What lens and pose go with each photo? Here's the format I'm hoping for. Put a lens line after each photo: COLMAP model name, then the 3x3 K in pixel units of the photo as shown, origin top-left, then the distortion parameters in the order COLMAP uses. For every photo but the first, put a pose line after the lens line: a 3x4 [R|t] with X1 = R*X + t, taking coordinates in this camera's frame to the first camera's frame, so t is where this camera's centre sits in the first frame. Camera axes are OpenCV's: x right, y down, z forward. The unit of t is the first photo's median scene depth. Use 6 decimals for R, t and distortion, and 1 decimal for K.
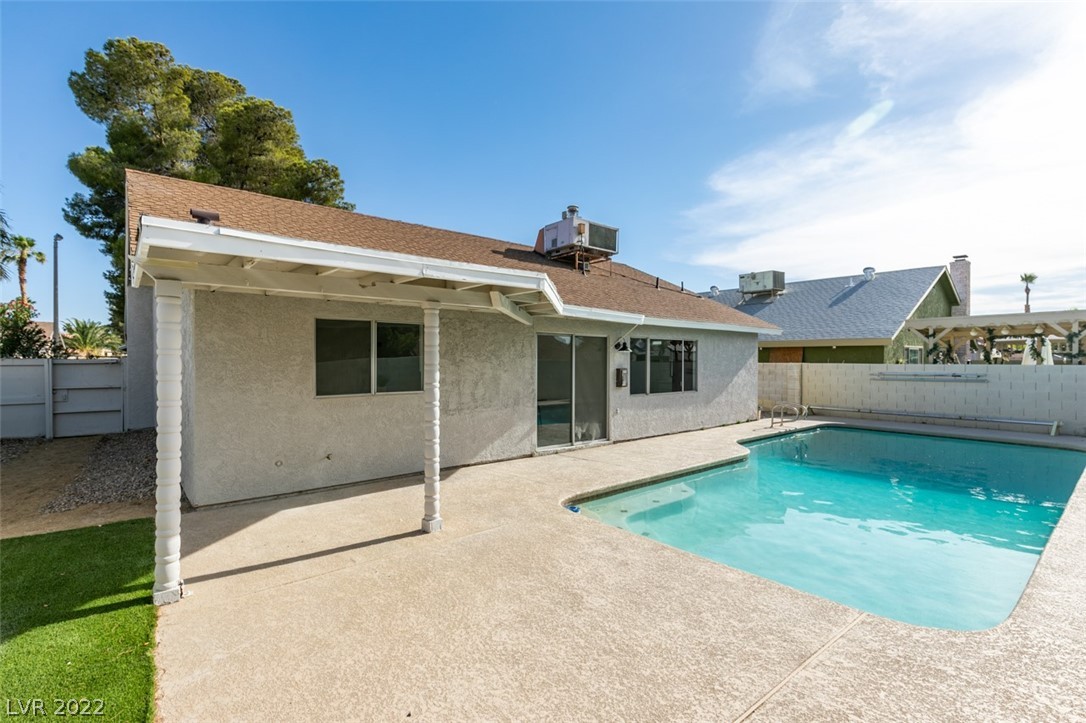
lens RADIAL K [[487.3, 0, 543.0], [0, 487.3, 361.5], [0, 0, 1]] dist [0.003287, -0.000281]
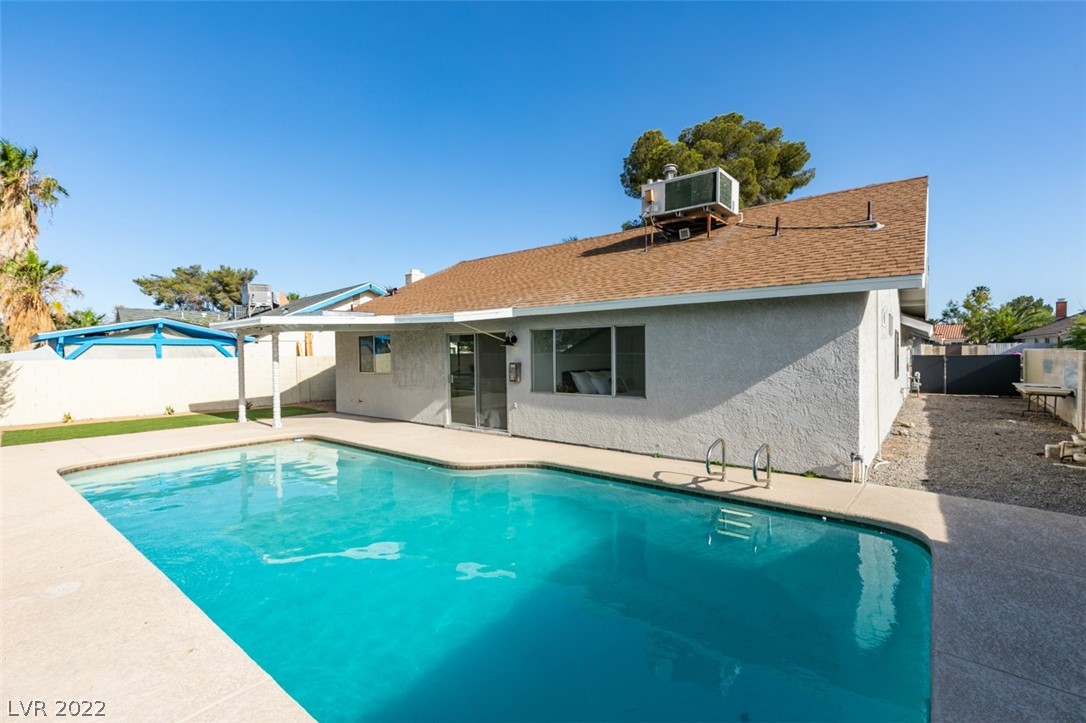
lens RADIAL K [[487.3, 0, 543.0], [0, 487.3, 361.5], [0, 0, 1]] dist [0.003287, -0.000281]
pose [[0.222523, 0.008967, -0.974886, 1.153961], [0.001771, 0.999952, 0.009602, 0.002396], [0.974926, -0.003864, 0.222496, 0.847562]]
